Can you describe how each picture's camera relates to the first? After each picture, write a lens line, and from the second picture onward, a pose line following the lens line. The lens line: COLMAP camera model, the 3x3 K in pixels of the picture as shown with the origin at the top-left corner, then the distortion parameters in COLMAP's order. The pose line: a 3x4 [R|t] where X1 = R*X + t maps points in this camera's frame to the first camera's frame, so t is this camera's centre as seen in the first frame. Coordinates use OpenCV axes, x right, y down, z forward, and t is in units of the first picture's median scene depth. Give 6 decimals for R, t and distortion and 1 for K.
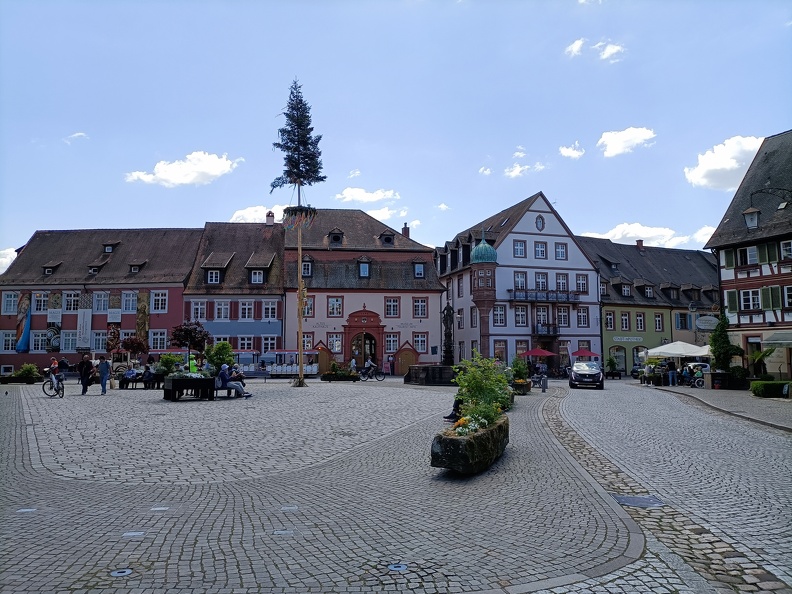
lens RADIAL K [[589.1, 0, 396.0], [0, 589.1, 297.0], [0, 0, 1]] dist [0.085404, -0.134797]
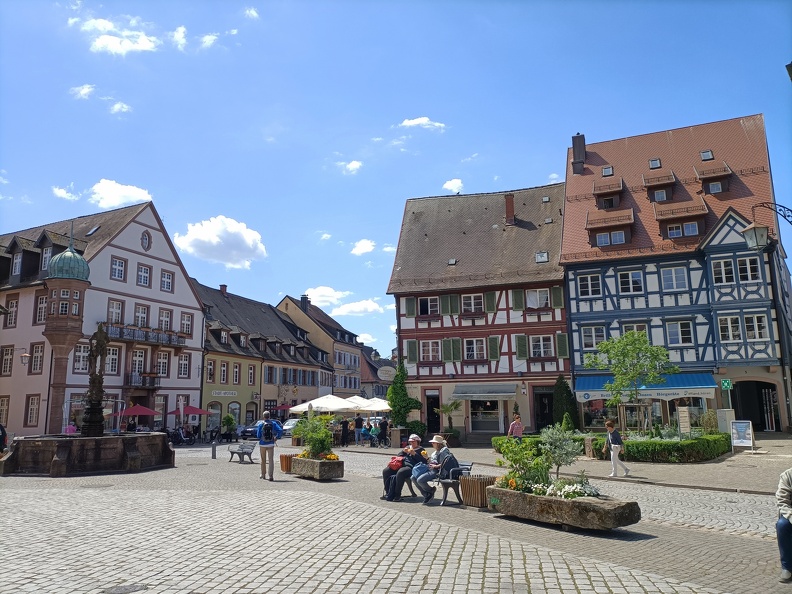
lens RADIAL K [[558.5, 0, 396.0], [0, 558.5, 297.0], [0, 0, 1]] dist [-0.039137, -0.001208]
pose [[0.632338, 0.131159, 0.763509, -0.093835], [-0.050937, 0.990470, -0.127961, 0.023735], [-0.773016, 0.042023, 0.632993, 0.298015]]
